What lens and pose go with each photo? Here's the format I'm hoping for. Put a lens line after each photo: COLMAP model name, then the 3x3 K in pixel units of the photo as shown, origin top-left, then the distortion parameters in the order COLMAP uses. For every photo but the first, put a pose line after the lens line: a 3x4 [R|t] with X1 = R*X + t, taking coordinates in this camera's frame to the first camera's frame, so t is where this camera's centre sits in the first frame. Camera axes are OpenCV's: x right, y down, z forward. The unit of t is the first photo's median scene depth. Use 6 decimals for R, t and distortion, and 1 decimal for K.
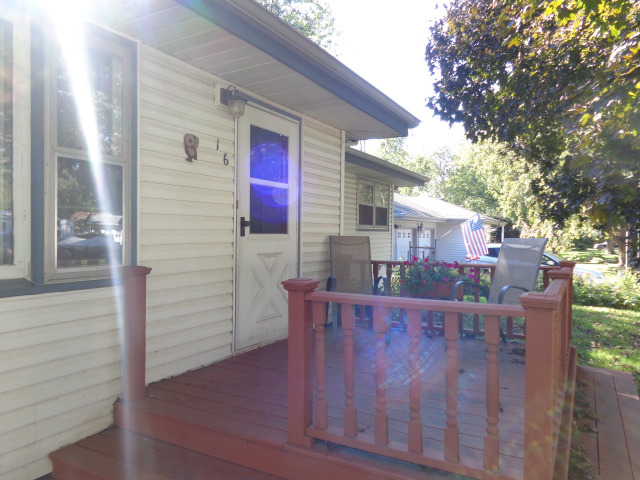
lens RADIAL K [[484.1, 0, 320.0], [0, 484.1, 240.0], [0, 0, 1]] dist [0.006825, -0.000405]
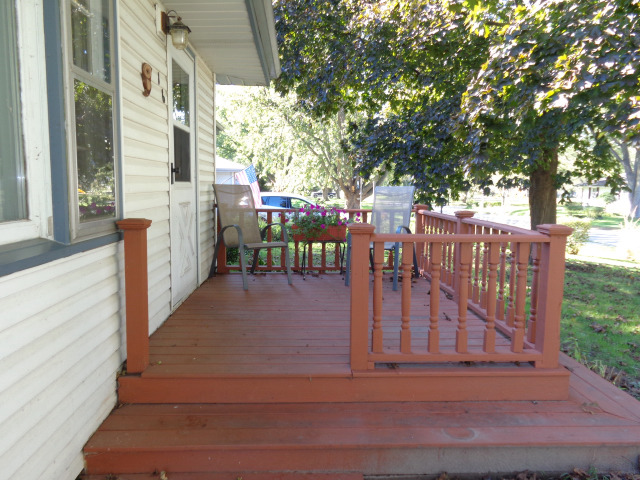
lens RADIAL K [[484.1, 0, 320.0], [0, 484.1, 240.0], [0, 0, 1]] dist [0.006825, -0.000405]
pose [[0.820651, -0.045639, 0.569604, -0.565986], [-0.015980, 0.994583, 0.102714, -0.001705], [-0.571206, -0.093395, 0.815476, 0.109259]]
